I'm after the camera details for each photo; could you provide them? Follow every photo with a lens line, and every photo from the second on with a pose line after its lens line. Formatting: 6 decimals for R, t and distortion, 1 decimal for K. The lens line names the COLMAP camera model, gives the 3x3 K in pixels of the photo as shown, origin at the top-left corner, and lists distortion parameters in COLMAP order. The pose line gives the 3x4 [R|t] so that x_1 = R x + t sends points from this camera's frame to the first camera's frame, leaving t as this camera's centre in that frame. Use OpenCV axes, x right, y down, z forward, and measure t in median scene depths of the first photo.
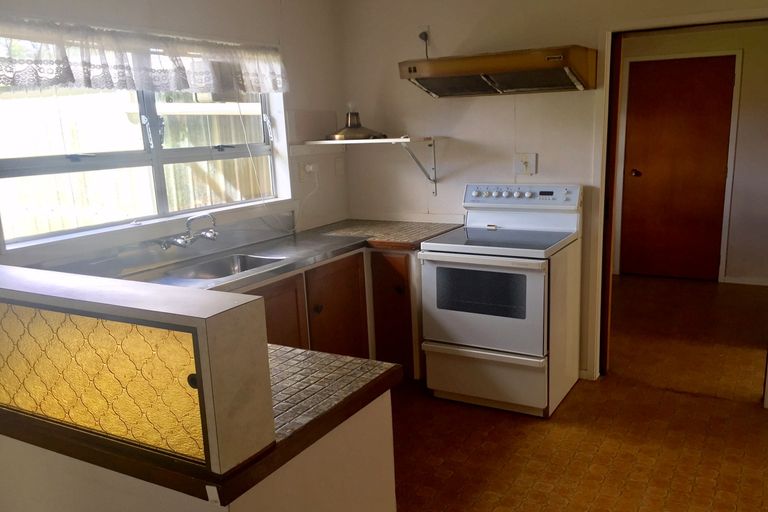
lens RADIAL K [[679.7, 0, 386.1], [0, 679.7, 284.1], [0, 0, 1]] dist [0.083879, -0.100242]
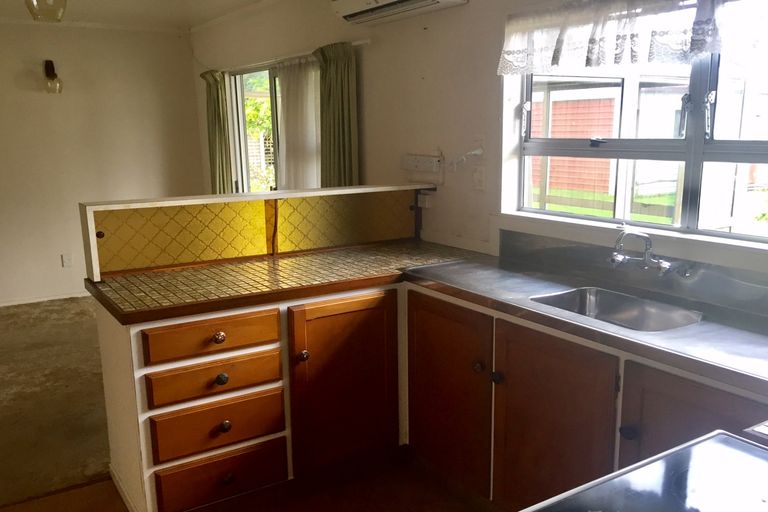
lens RADIAL K [[679.7, 0, 386.1], [0, 679.7, 284.1], [0, 0, 1]] dist [0.083879, -0.100242]
pose [[-0.455368, 0.245460, -0.855798, 0.419938], [-0.177639, 0.916865, 0.357496, -0.226482], [0.872402, 0.314816, -0.373907, 0.904736]]
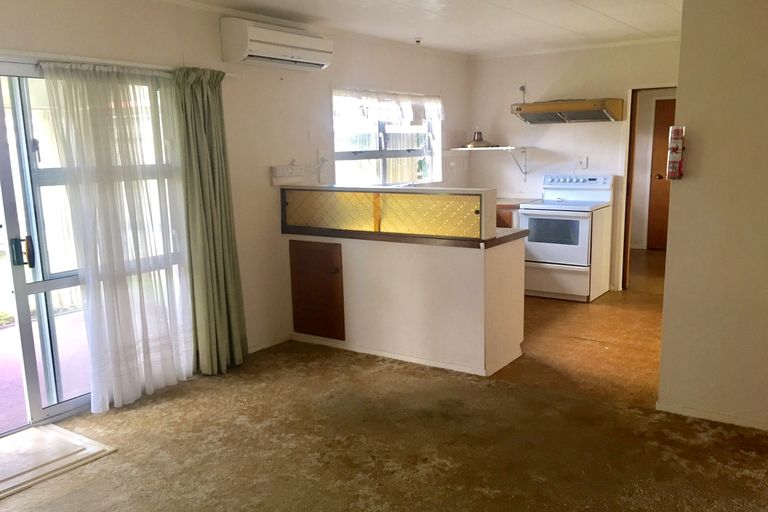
lens RADIAL K [[679.7, 0, 386.1], [0, 679.7, 284.1], [0, 0, 1]] dist [0.083879, -0.100242]
pose [[0.997003, 0.031711, -0.070567, -0.160142], [-0.033556, 0.999121, -0.025124, 0.197462], [0.069708, 0.027416, 0.997191, -0.780358]]
